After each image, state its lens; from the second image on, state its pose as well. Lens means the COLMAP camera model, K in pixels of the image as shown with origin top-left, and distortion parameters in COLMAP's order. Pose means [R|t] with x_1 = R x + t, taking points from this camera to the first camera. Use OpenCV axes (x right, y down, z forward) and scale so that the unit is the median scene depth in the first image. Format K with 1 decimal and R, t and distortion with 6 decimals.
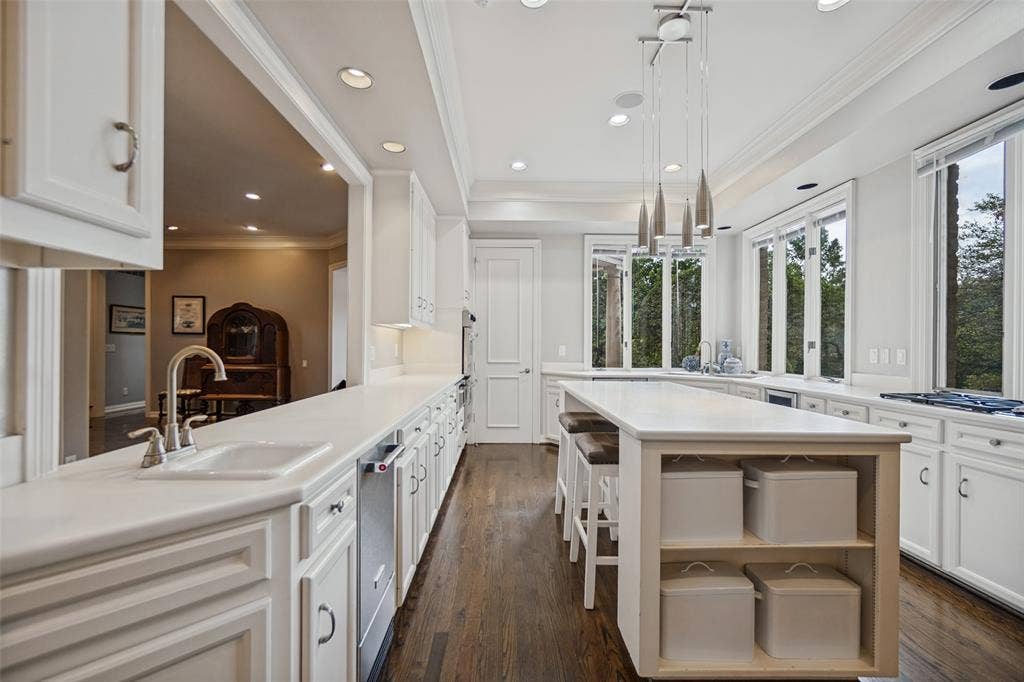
lens RADIAL K [[442.0, 0, 506.9], [0, 442.0, 341.2], [0, 0, 1]] dist [-0.004381, 0.001222]
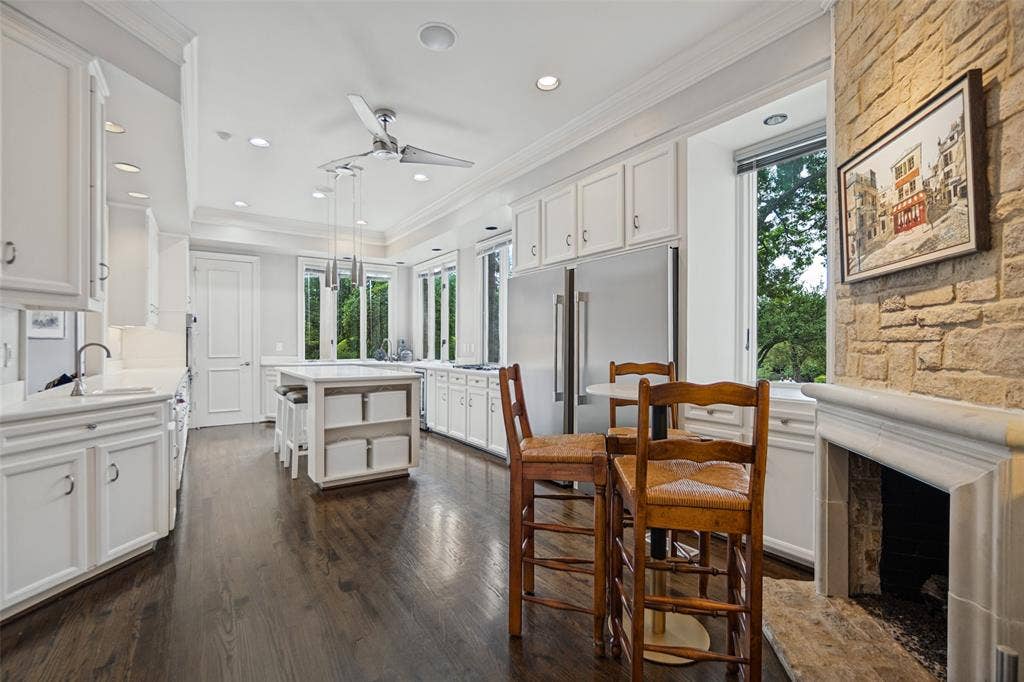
lens RADIAL K [[442.0, 0, 503.0], [0, 442.0, 344.2], [0, 0, 1]] dist [-0.004381, 0.001222]
pose [[0.830404, -0.005775, 0.557131, -0.057263], [-0.001451, 0.999920, 0.012527, -0.003113], [-0.557159, -0.011211, 0.830330, -0.498232]]
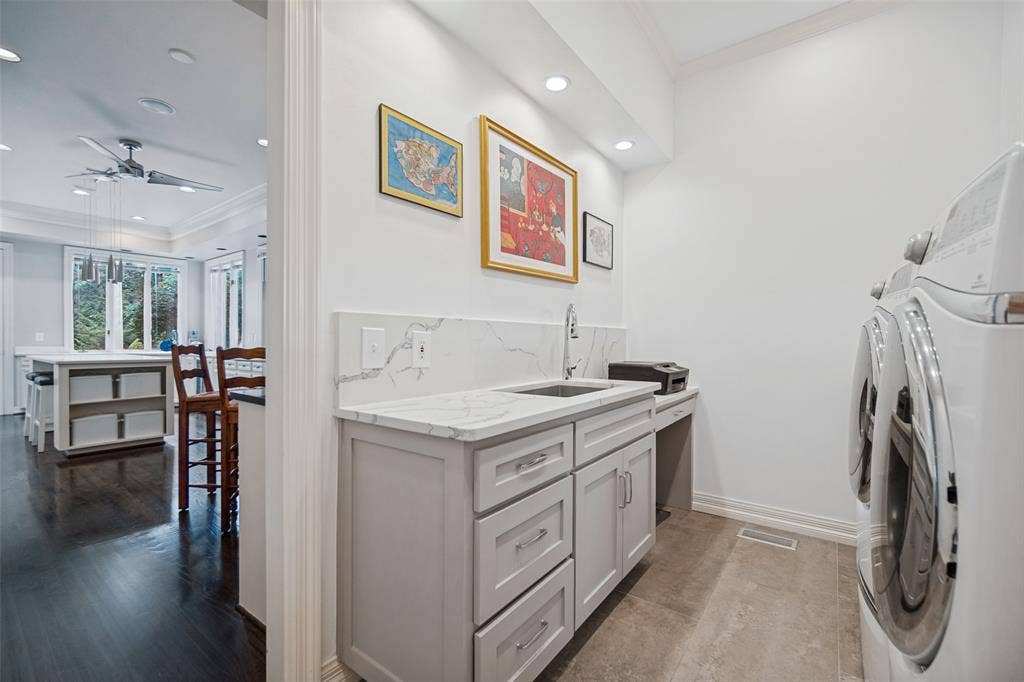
lens RADIAL K [[442.0, 0, 516.0], [0, 442.0, 341.2], [0, 0, 1]] dist [-0.004381, 0.001222]
pose [[0.613393, -0.009494, 0.789721, -0.037330], [-0.007309, 0.999817, 0.017697, 0.002232], [-0.789744, -0.016627, 0.613211, -0.976138]]
